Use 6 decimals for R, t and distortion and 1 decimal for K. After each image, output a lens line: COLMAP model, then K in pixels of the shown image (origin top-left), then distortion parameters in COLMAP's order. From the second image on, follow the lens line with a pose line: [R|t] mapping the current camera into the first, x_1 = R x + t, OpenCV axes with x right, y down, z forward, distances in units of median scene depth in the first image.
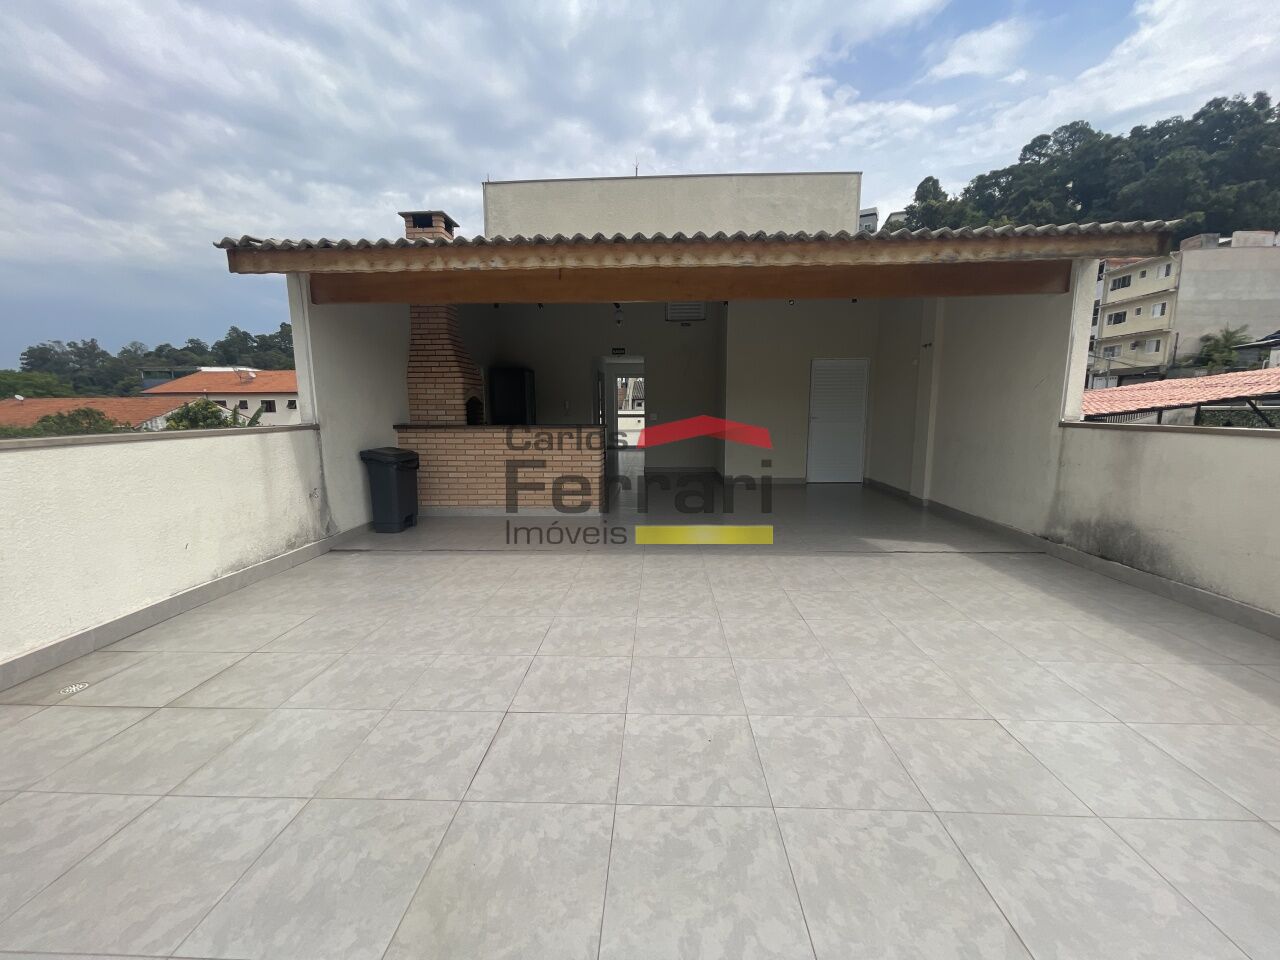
lens RADIAL K [[518.2, 0, 640.0], [0, 518.2, 488.5], [0, 0, 1]] dist [-0.004189, 0.000751]
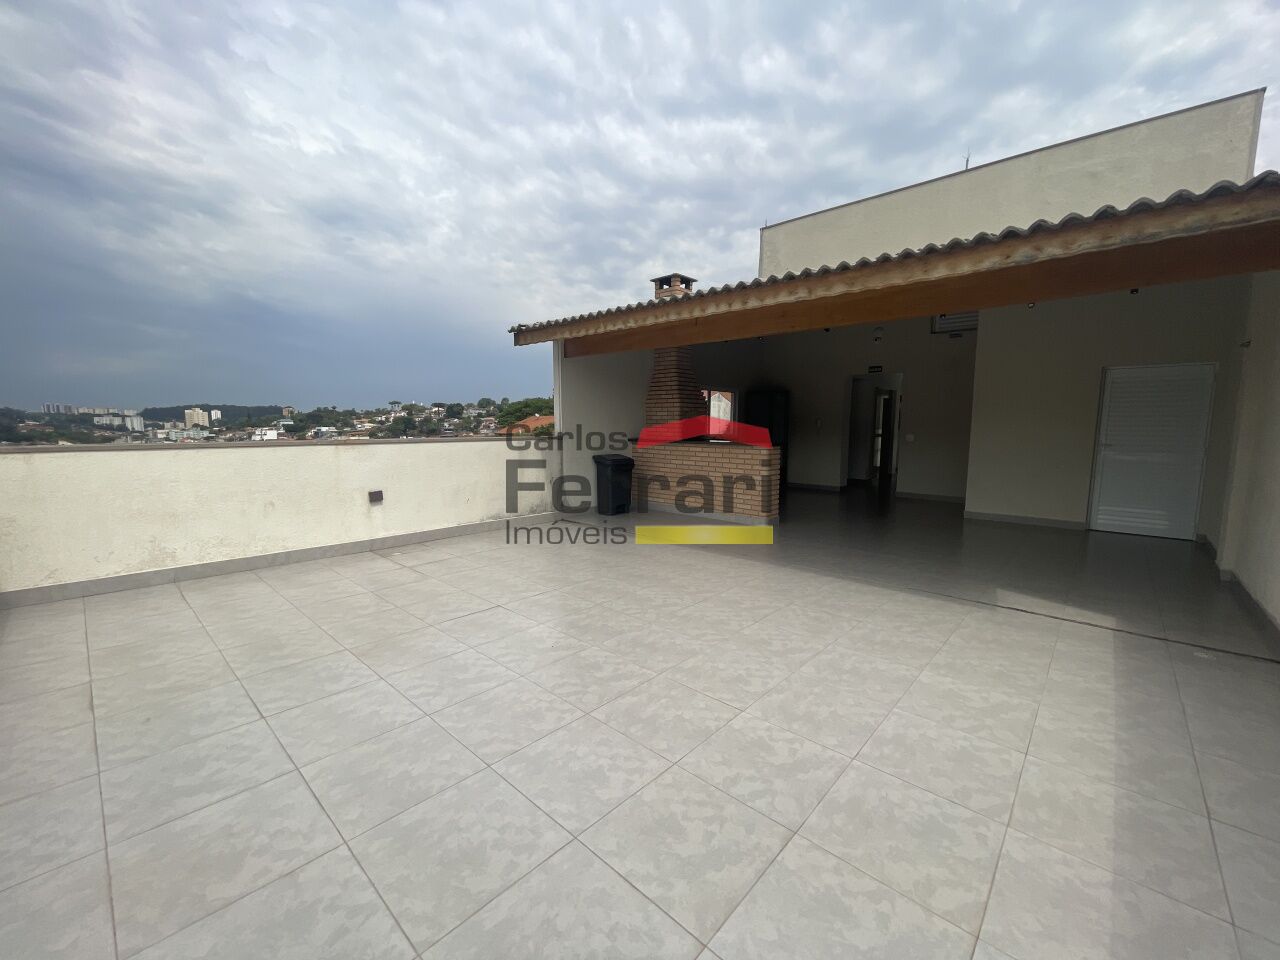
lens RADIAL K [[522.4, 0, 637.2], [0, 522.4, 477.8], [0, 0, 1]] dist [-0.000556, -0.000194]
pose [[0.760318, 0.077119, -0.644956, 0.690542], [-0.112075, 0.993611, -0.013313, -0.006640], [0.639809, 0.082406, 0.764103, -0.028345]]
